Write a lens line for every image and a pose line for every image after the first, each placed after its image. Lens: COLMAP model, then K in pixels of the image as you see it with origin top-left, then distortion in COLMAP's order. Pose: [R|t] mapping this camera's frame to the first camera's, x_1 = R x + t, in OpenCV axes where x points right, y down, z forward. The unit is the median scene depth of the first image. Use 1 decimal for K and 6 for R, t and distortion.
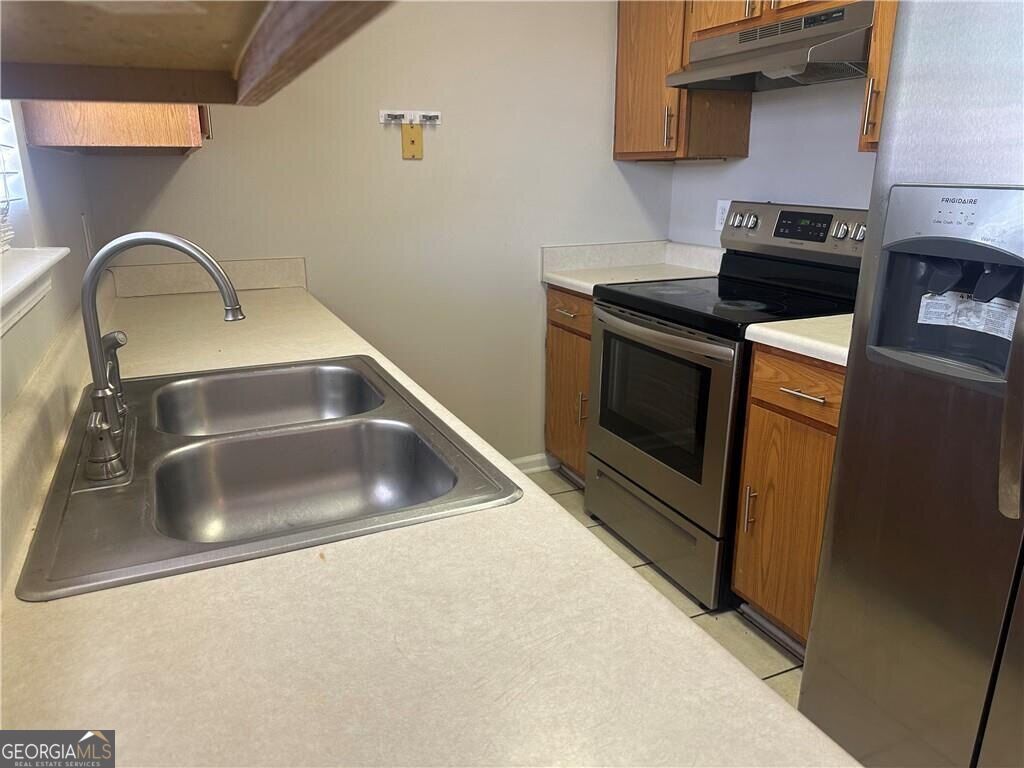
lens RADIAL K [[755.1, 0, 512.1], [0, 755.1, 404.6], [0, 0, 1]] dist [0.002699, -0.009013]
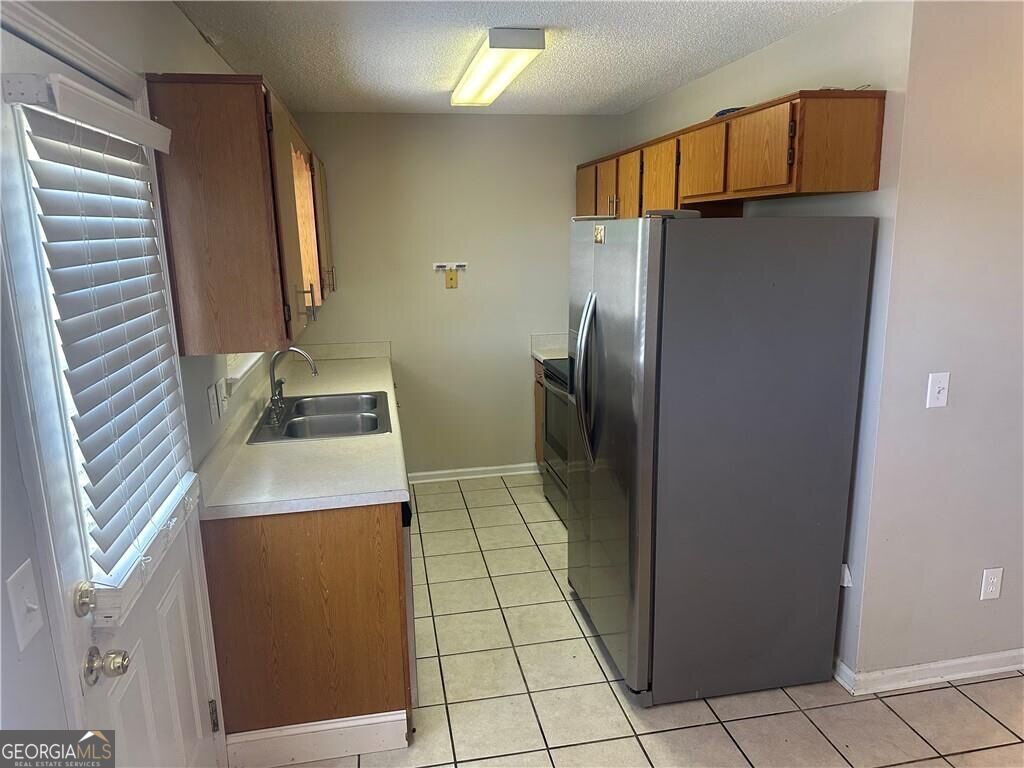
lens RADIAL K [[755.1, 0, 512.1], [0, 755.1, 404.6], [0, 0, 1]] dist [0.002699, -0.009013]
pose [[0.971580, 0.033379, -0.234345, 0.778168], [-0.051136, 0.996228, -0.070110, 0.123150], [0.231121, 0.080101, 0.969622, -1.217663]]
